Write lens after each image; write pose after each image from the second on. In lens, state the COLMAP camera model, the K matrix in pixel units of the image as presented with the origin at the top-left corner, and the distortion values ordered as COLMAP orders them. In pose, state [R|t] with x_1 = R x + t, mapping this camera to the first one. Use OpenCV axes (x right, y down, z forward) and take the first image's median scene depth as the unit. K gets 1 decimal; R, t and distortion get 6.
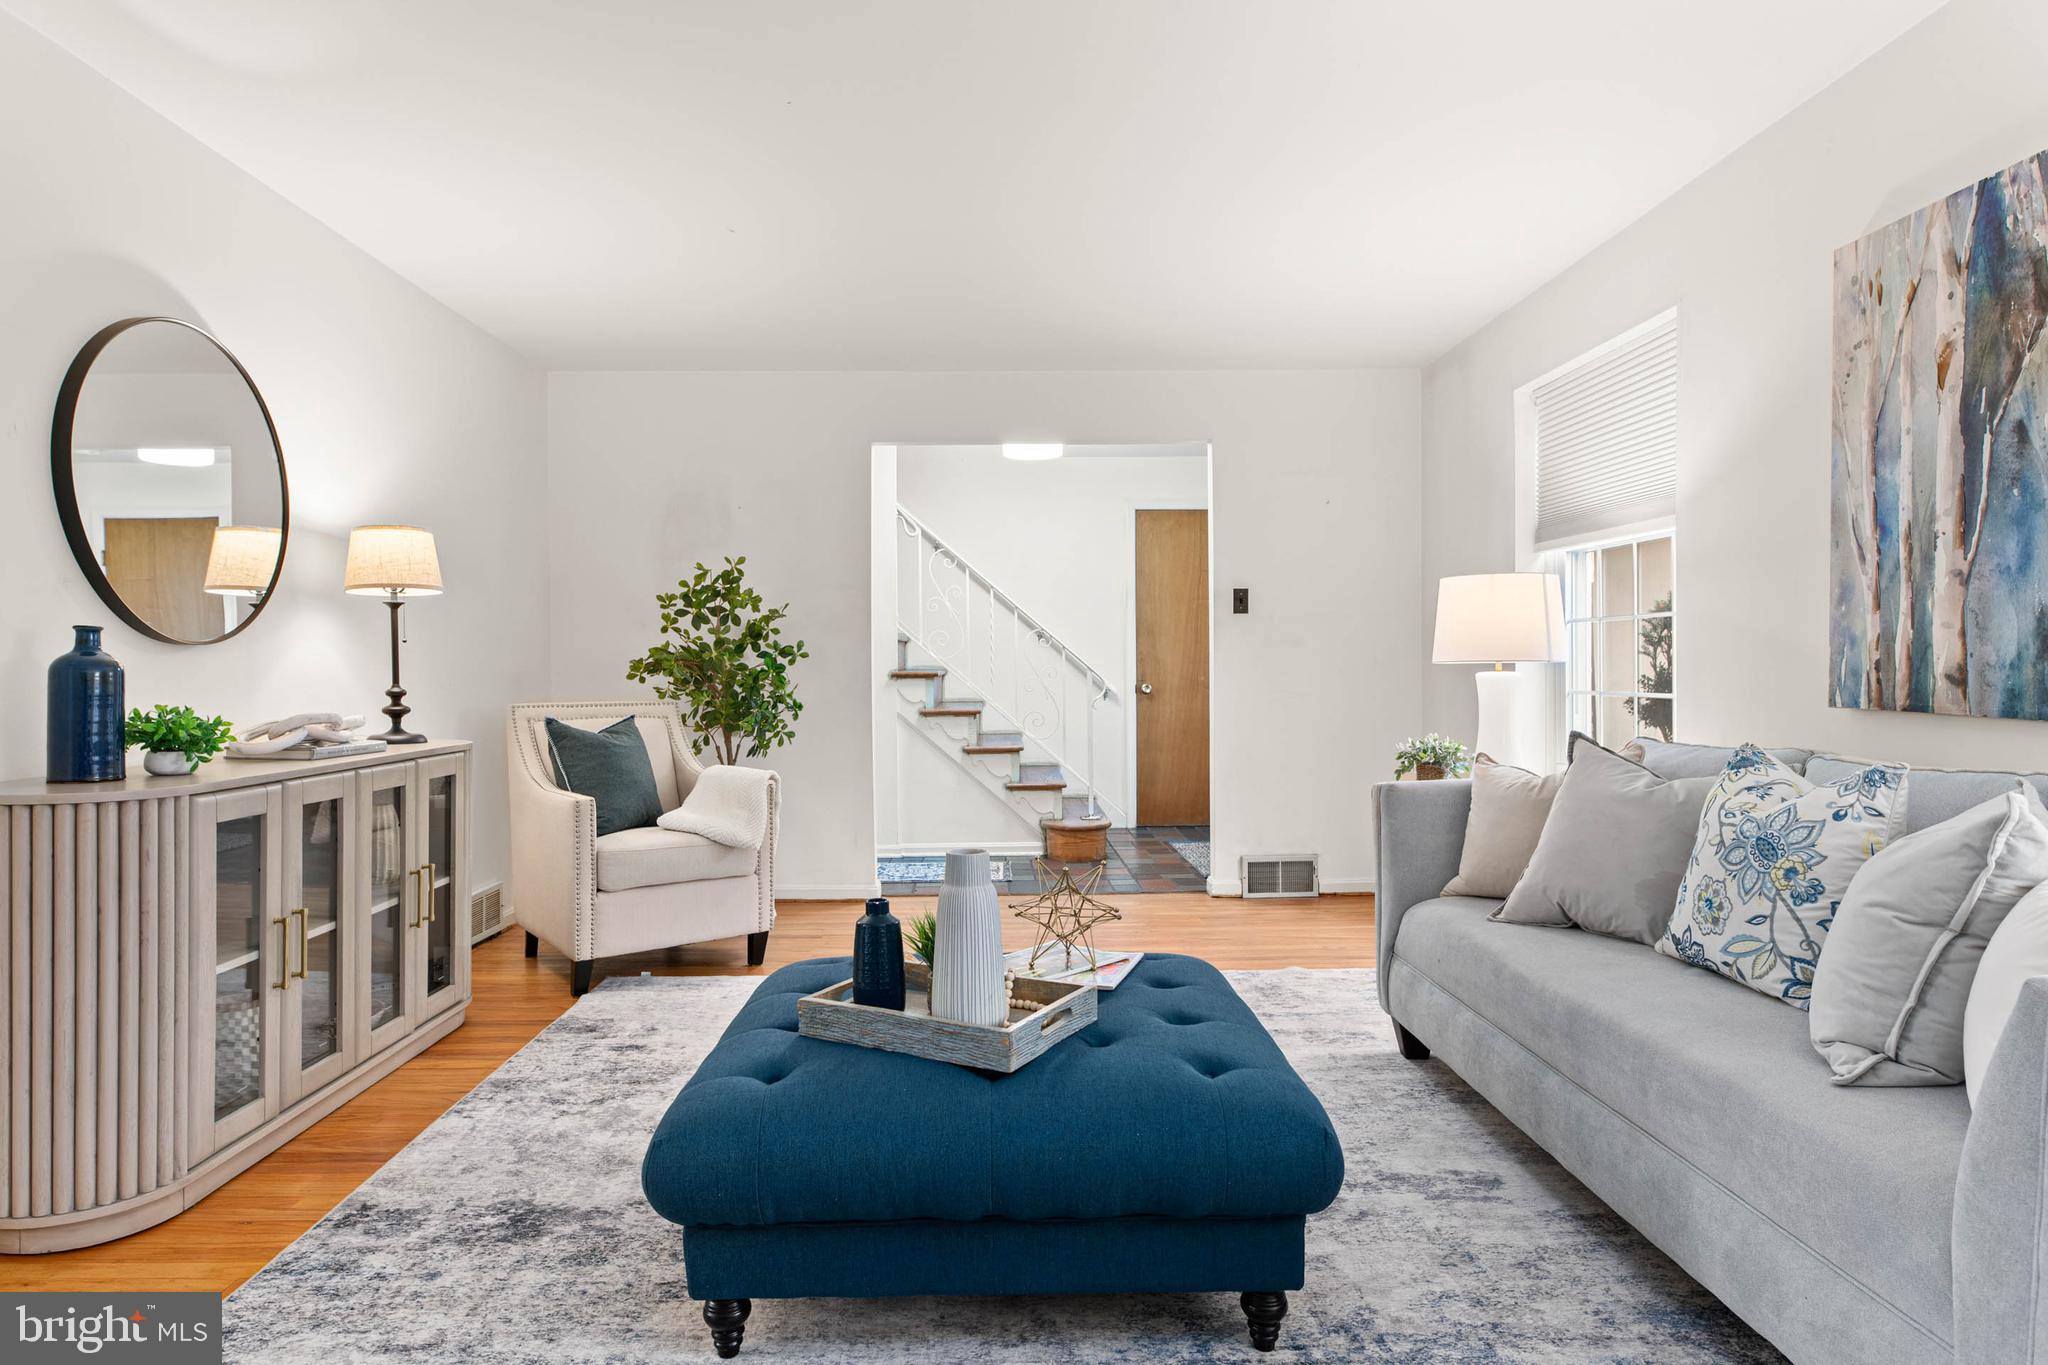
lens RADIAL K [[1182.5, 0, 1015.0], [0, 1182.5, 685.3], [0, 0, 1]] dist [-0.001742, -0.000344]
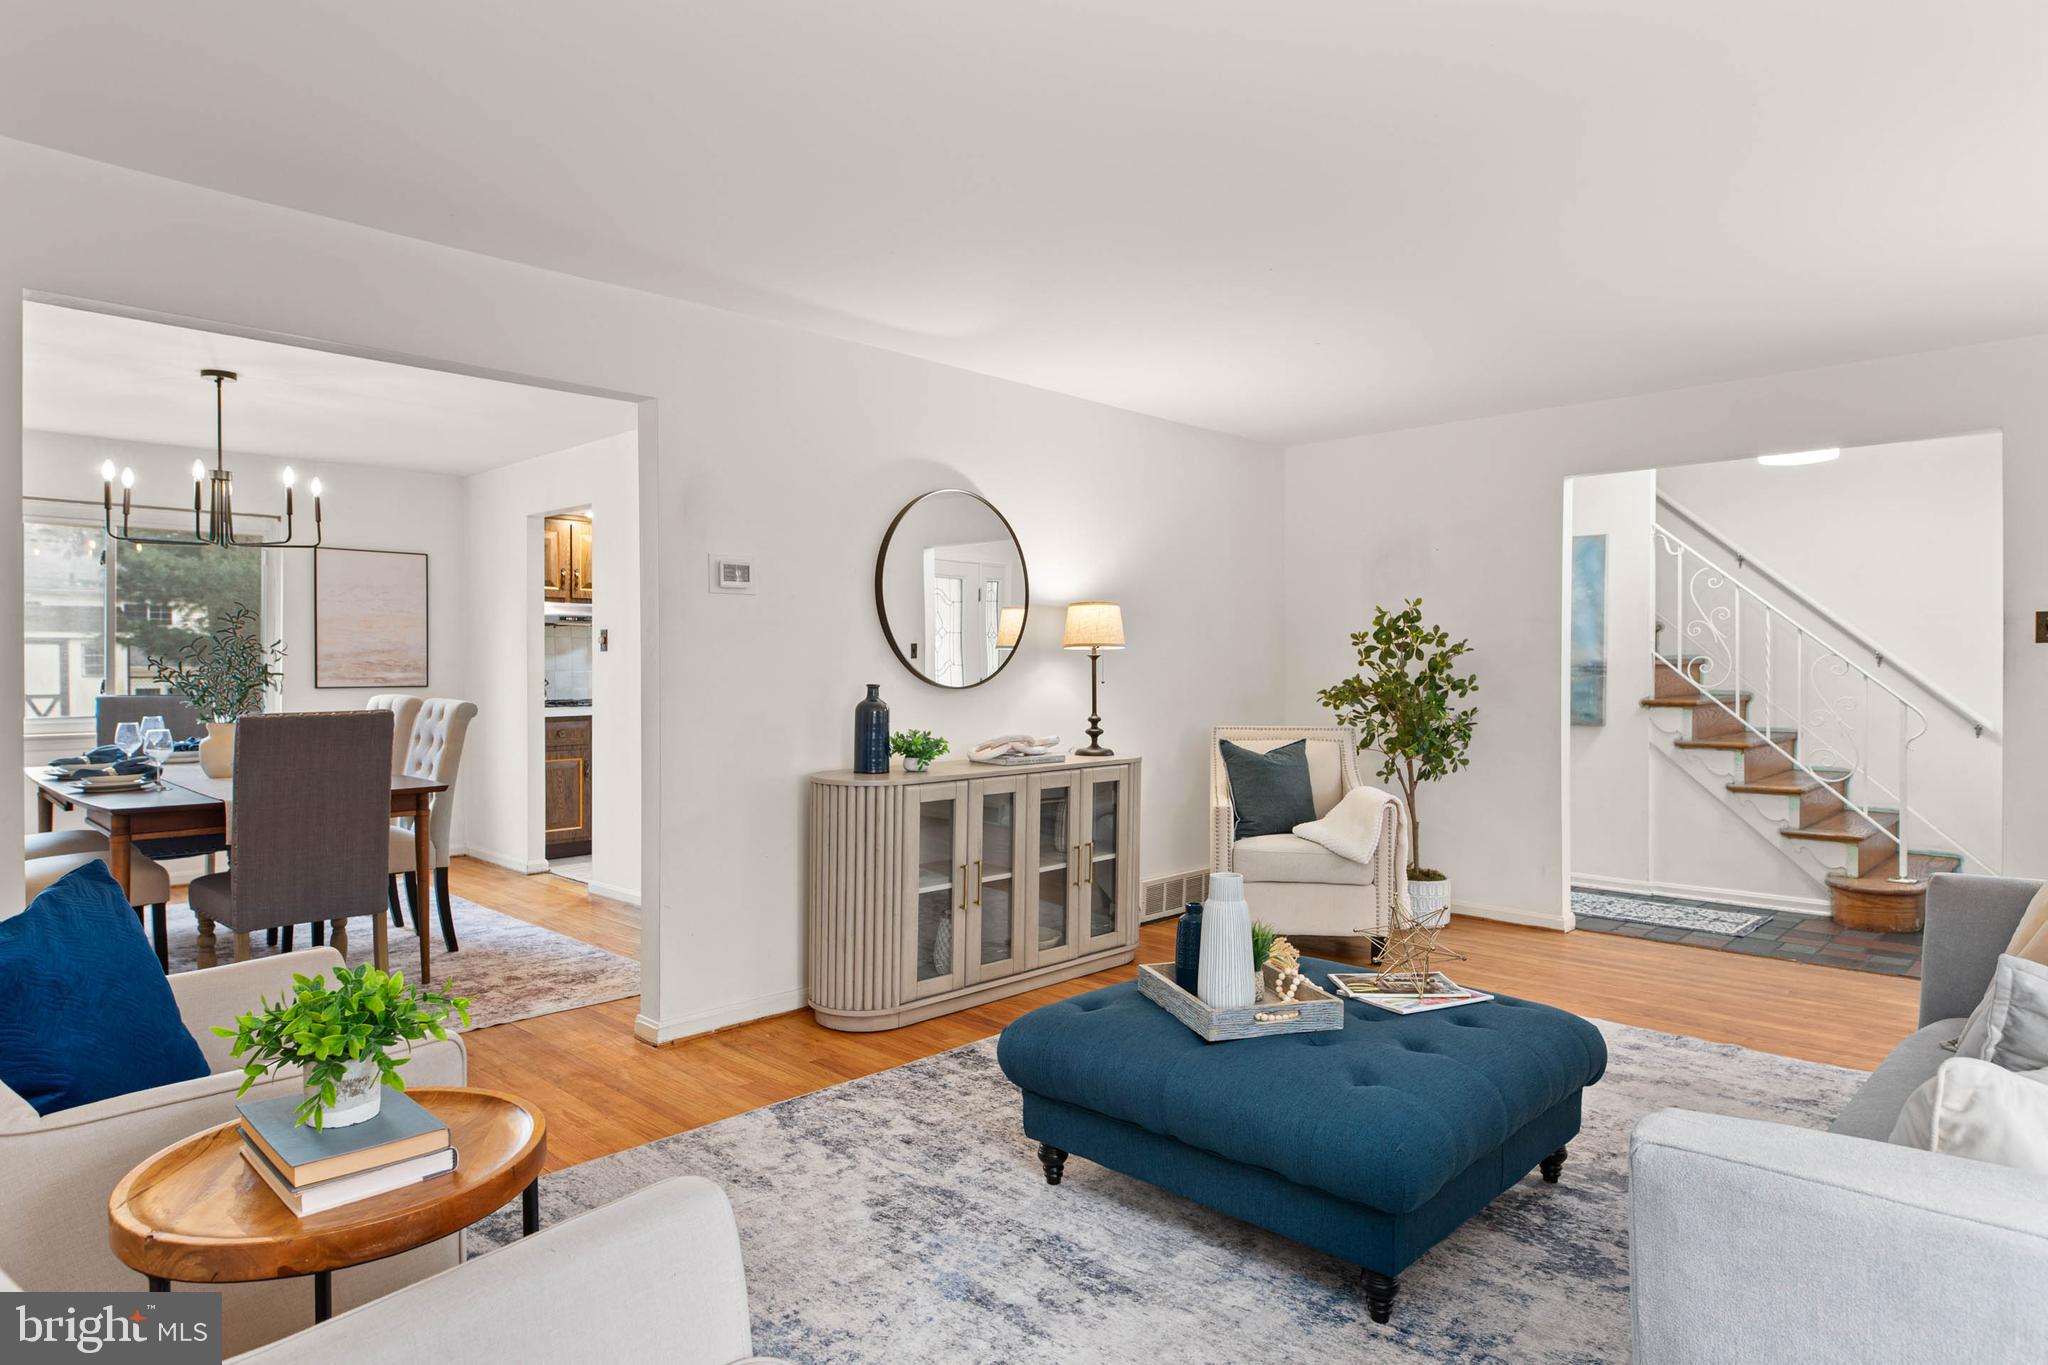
lens RADIAL K [[1185.4, 0, 1021.1], [0, 1185.4, 670.9], [0, 0, 1]] dist [0.001009, -0.000542]
pose [[0.701925, 0.008362, -0.712202, 0.429770], [-0.014591, 0.999890, -0.002641, -0.047252], [0.712102, 0.012246, 0.701970, -0.058640]]
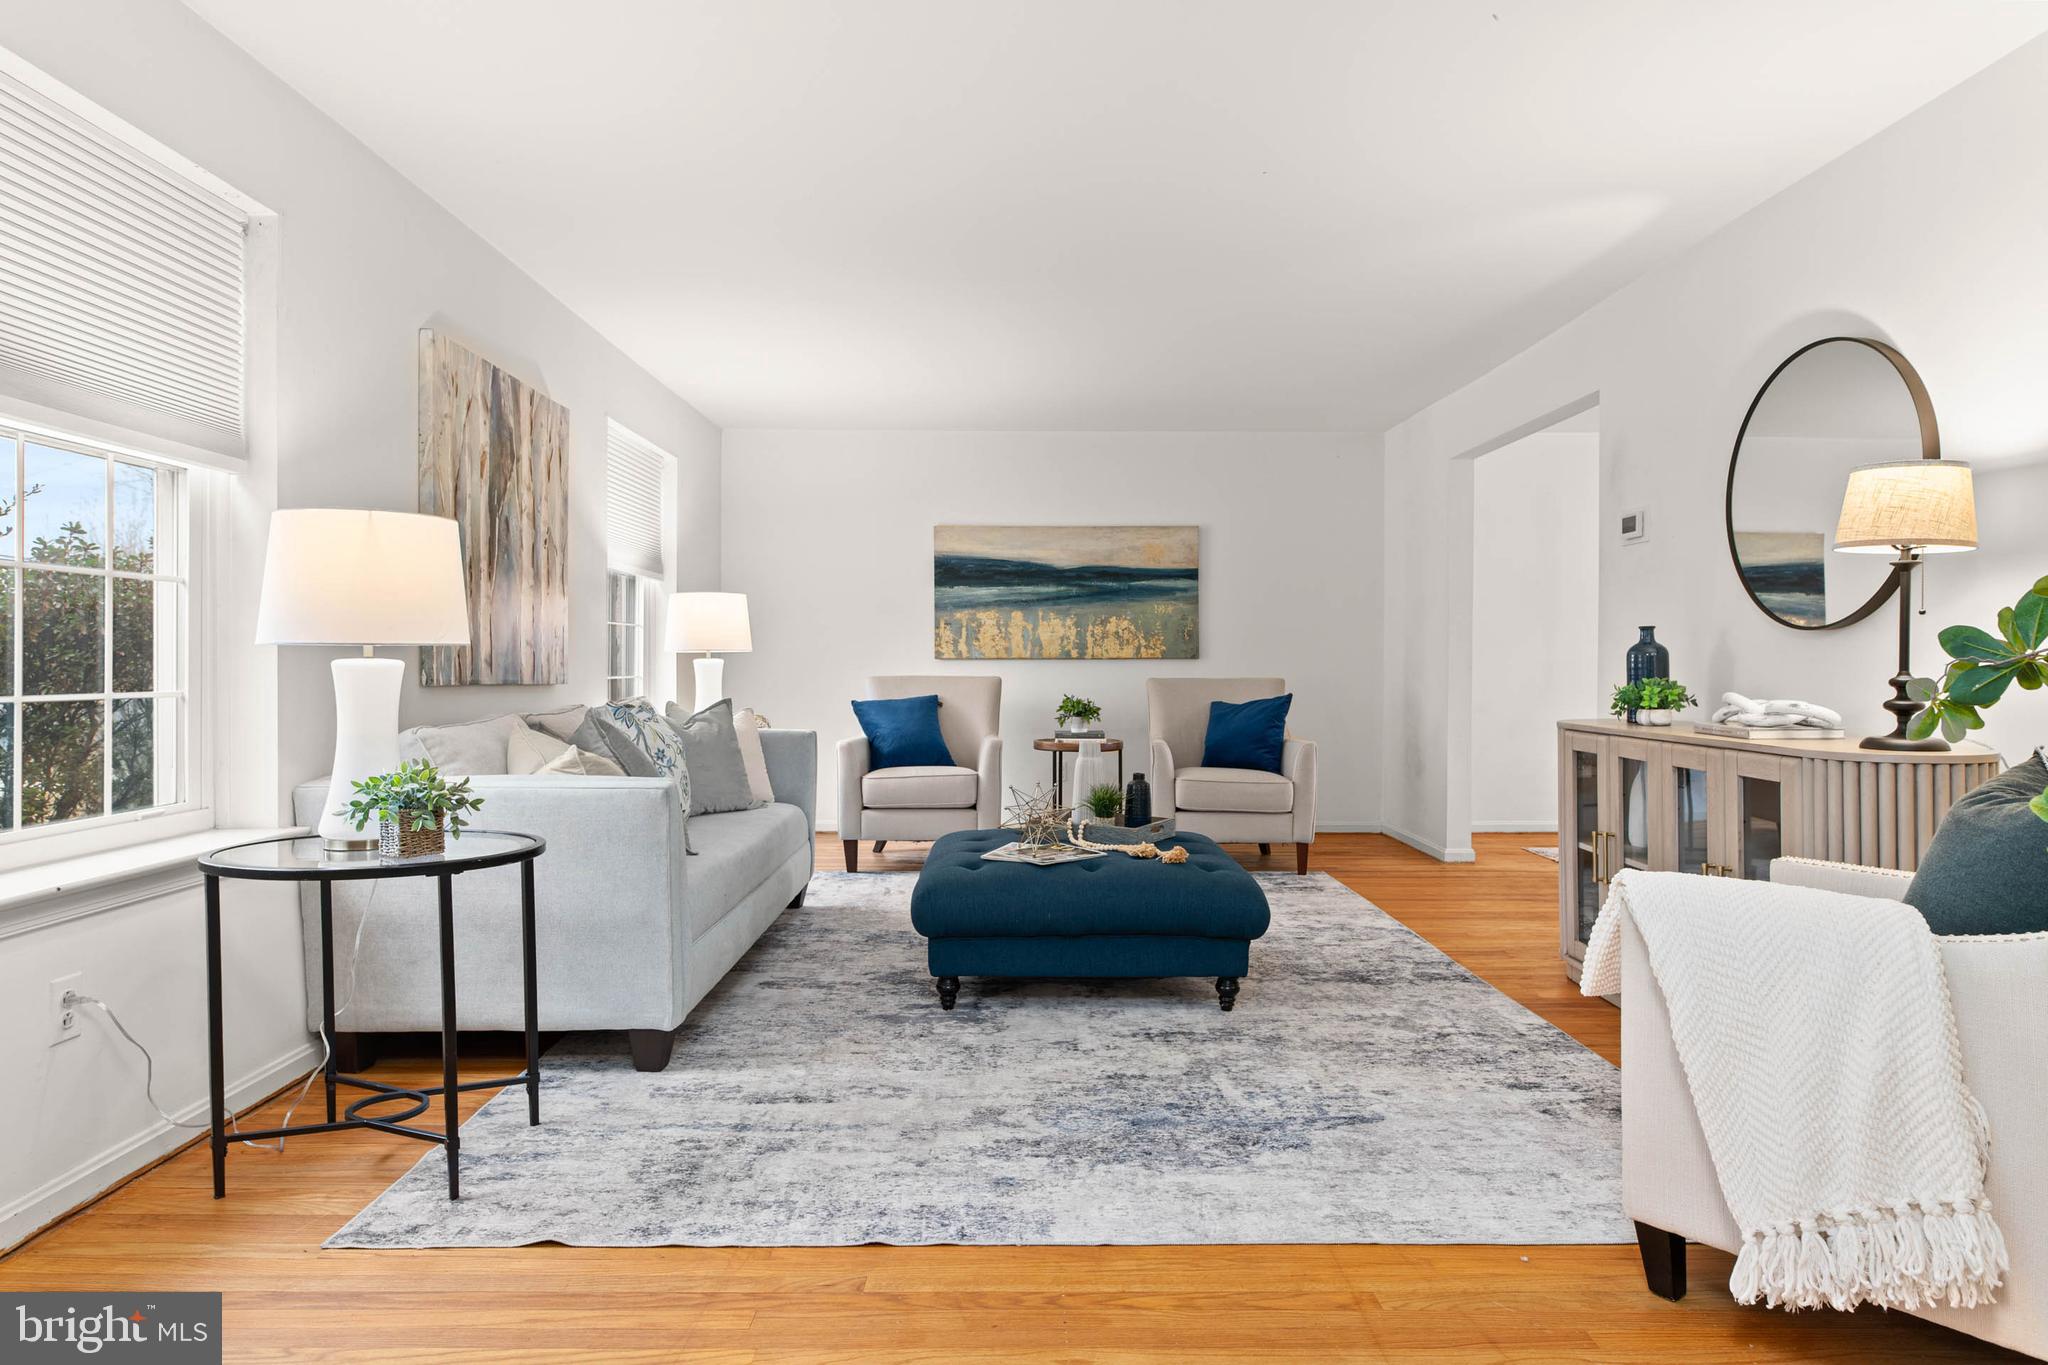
lens RADIAL K [[1185.4, 0, 1021.1], [0, 1185.4, 670.9], [0, 0, 1]] dist [0.001009, -0.000542]
pose [[-0.999886, 0.003083, 0.014806, 0.028930], [0.003456, 0.999676, 0.025231, -0.022400], [-0.014723, 0.025279, -0.999572, 1.791460]]
